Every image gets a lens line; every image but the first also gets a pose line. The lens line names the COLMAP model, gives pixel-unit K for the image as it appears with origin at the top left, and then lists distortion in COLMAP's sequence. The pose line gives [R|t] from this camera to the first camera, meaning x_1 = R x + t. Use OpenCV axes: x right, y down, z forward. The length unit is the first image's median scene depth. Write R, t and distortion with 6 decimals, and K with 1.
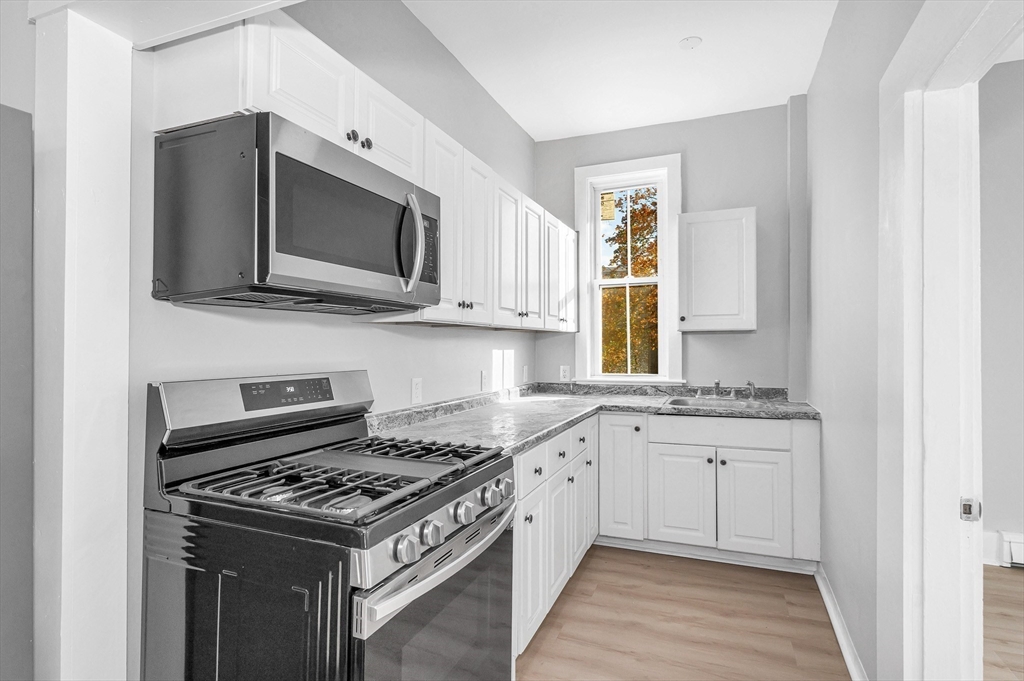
lens RADIAL K [[519.5, 0, 511.6], [0, 519.5, 339.5], [0, 0, 1]] dist [-0.004965, -0.000958]
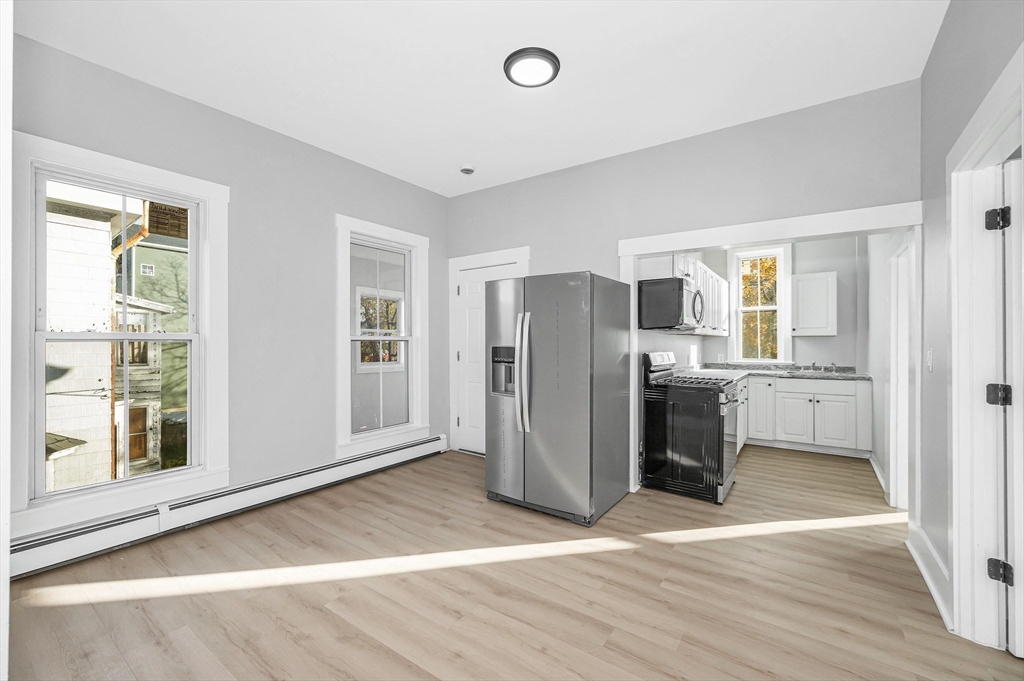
lens RADIAL K [[421.7, 0, 514.3], [0, 421.7, 338.4], [0, 0, 1]] dist [-0.013131, 0.000428]
pose [[0.974866, 0.002439, -0.222778, -0.322015], [-0.002331, 0.999997, 0.000747, -0.006181], [0.222779, -0.000209, 0.974869, -0.719478]]
